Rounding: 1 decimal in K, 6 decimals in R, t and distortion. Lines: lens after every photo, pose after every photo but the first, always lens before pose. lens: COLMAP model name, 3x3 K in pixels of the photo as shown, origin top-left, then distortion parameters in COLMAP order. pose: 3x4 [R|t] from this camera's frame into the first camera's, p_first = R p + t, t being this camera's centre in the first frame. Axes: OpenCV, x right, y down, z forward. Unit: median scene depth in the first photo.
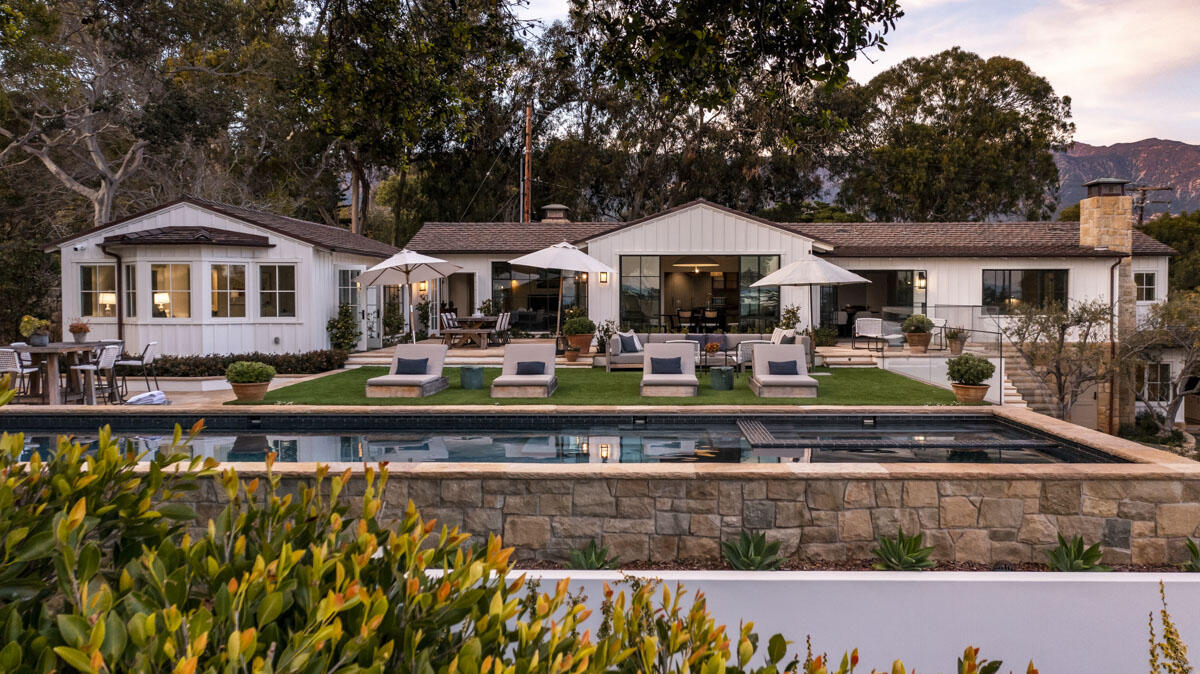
lens RADIAL K [[1006.3, 0, 605.8], [0, 1006.3, 326.1], [0, 0, 1]] dist [0.003942, -0.009162]
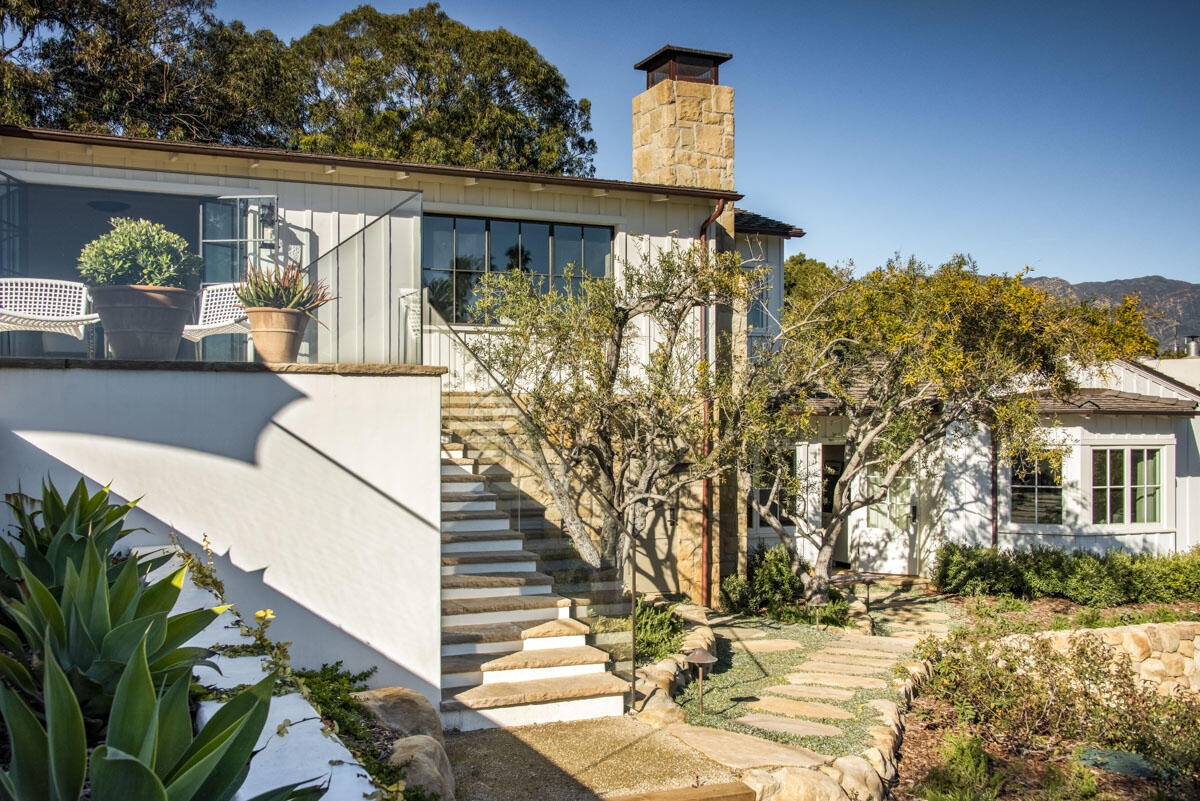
lens RADIAL K [[1220.5, 0, 597.8], [0, 1220.5, 411.6], [0, 0, 1]] dist [0.043809, 0.000000]
pose [[0.902291, 0.008157, 0.431050, 0.225942], [0.008297, 0.999307, -0.036276, 0.042362], [-0.431047, 0.036308, 0.901599, 0.529732]]
